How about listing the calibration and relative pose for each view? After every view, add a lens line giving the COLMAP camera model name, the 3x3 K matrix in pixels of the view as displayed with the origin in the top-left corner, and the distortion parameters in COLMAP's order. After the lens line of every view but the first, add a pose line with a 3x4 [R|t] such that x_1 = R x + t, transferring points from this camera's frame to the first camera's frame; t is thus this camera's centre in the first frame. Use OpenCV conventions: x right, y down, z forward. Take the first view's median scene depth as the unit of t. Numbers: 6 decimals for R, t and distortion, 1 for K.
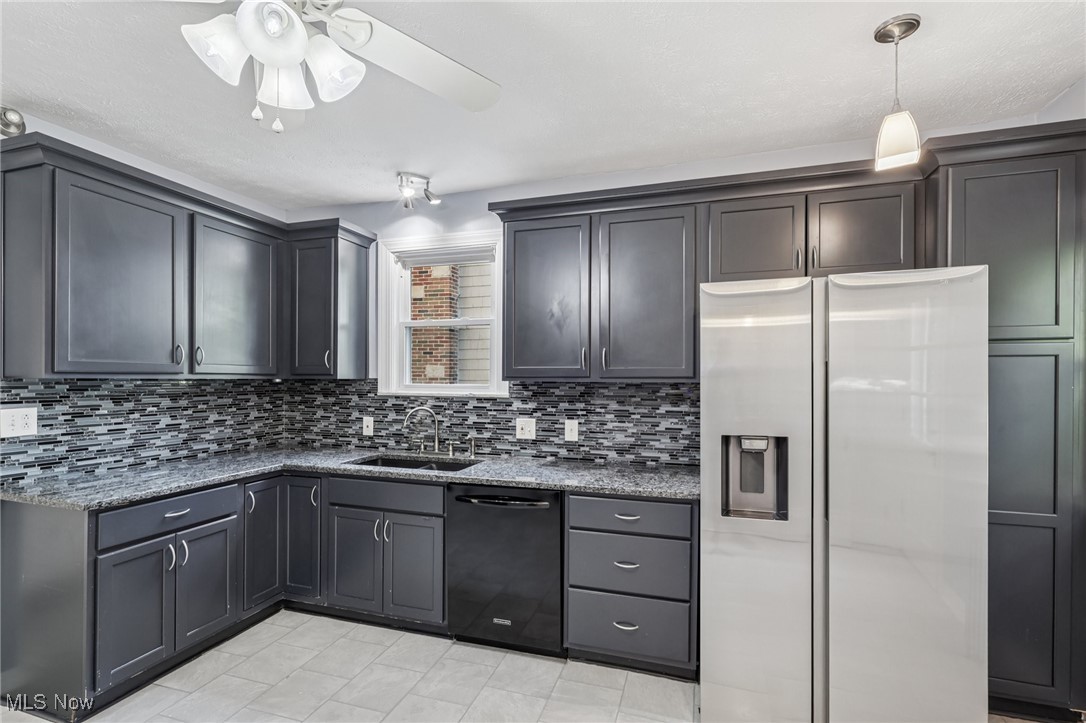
lens RADIAL K [[501.6, 0, 538.9], [0, 501.6, 371.0], [0, 0, 1]] dist [-0.004813, -0.000022]
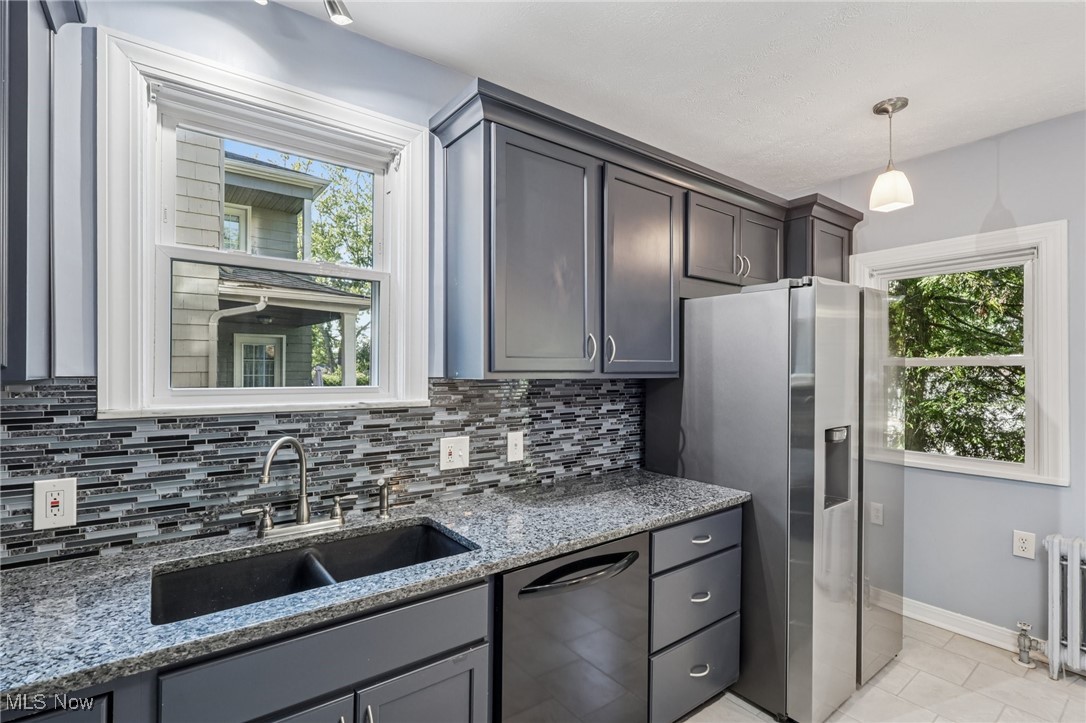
lens RADIAL K [[501.6, 0, 540.5], [0, 501.6, 365.1], [0, 0, 1]] dist [-0.004813, -0.000022]
pose [[0.580214, 0.007348, 0.814431, -0.486799], [-0.010010, 0.999948, -0.001890, 0.003295], [-0.814402, -0.007056, 0.580258, 0.541910]]
